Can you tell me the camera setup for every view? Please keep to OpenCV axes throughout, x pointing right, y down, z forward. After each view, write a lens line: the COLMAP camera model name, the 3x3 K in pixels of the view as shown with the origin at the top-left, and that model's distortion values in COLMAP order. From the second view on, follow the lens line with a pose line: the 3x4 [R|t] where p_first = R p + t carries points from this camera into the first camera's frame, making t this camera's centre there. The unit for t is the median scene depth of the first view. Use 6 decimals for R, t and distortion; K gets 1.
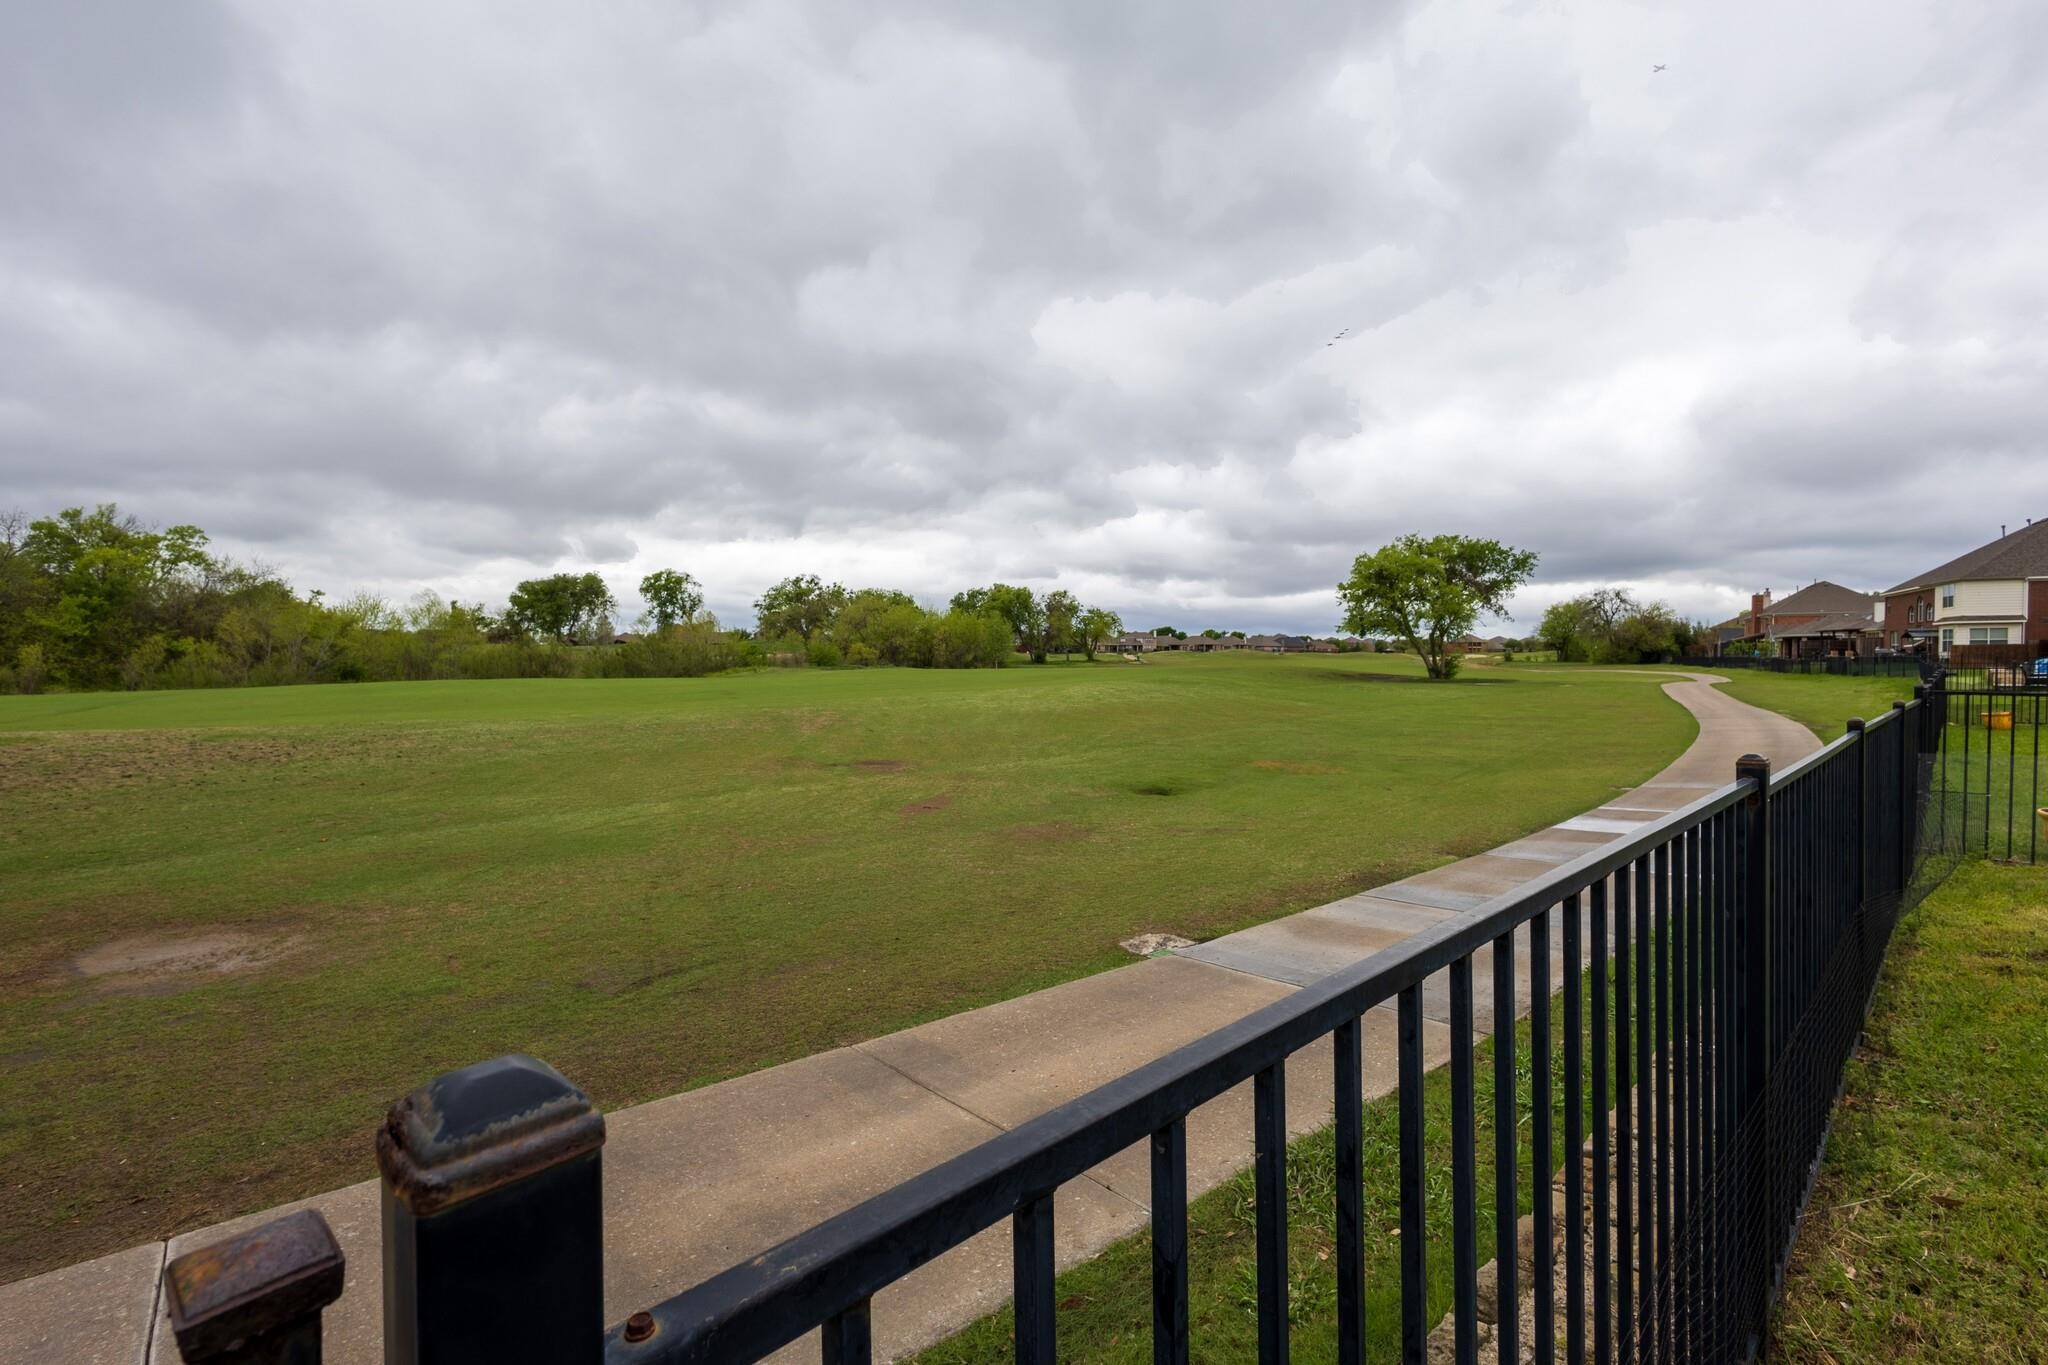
lens RADIAL K [[938.1, 0, 1022.9], [0, 938.1, 681.3], [0, 0, 1]] dist [0.011667, -0.005194]
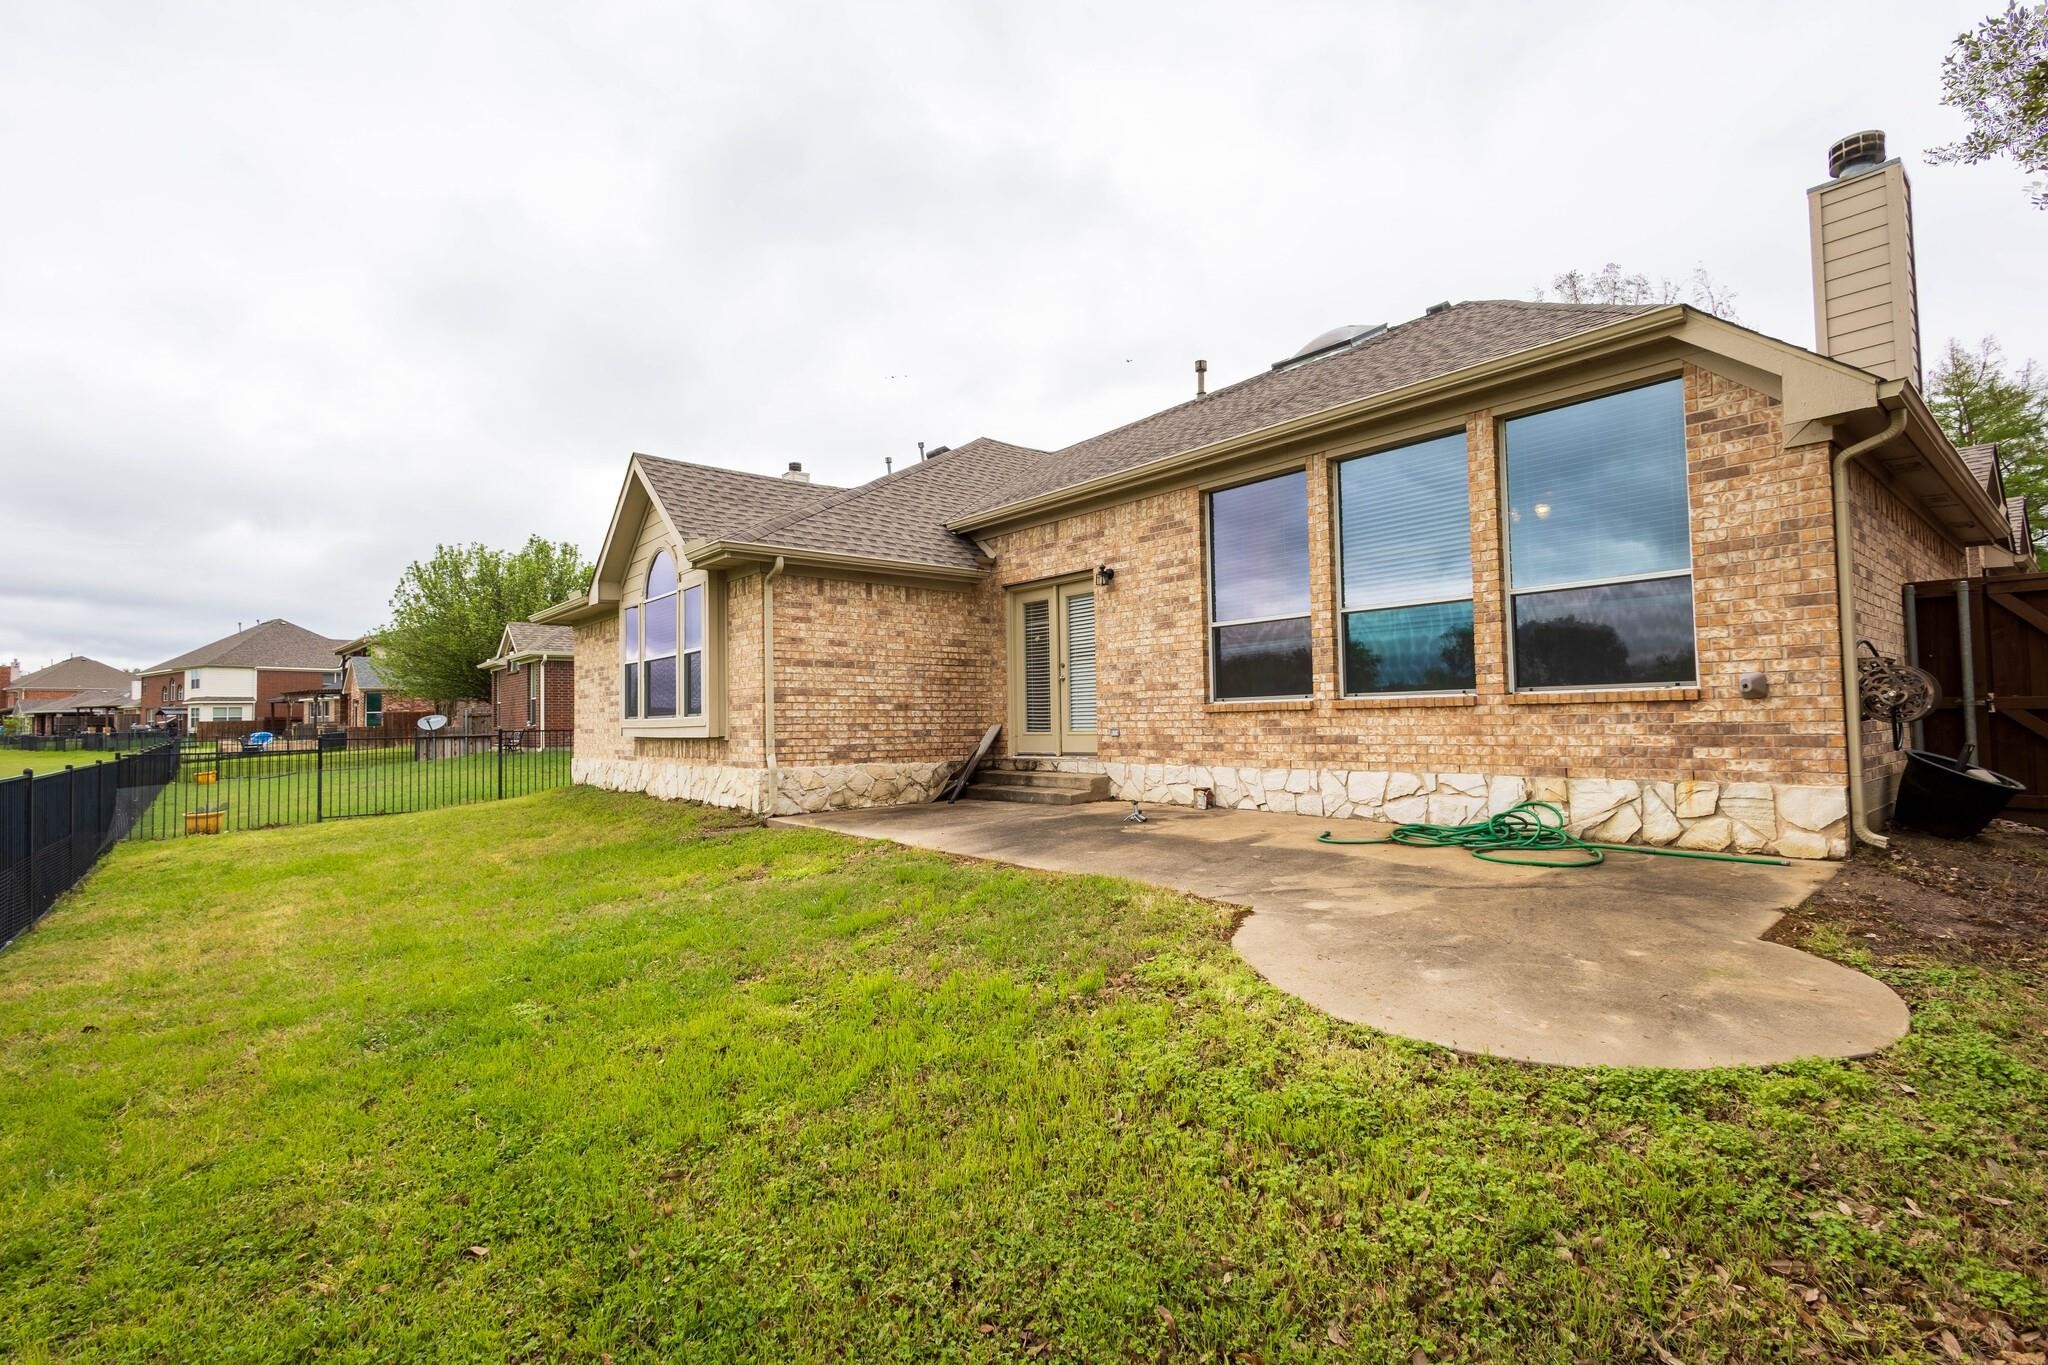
lens RADIAL K [[938.1, 0, 1022.9], [0, 938.1, 681.3], [0, 0, 1]] dist [0.011667, -0.005194]
pose [[0.085111, 0.037459, 0.995667, -0.079725], [0.041378, 0.998298, -0.041095, 0.001781], [-0.995512, 0.044696, 0.083416, -0.099679]]
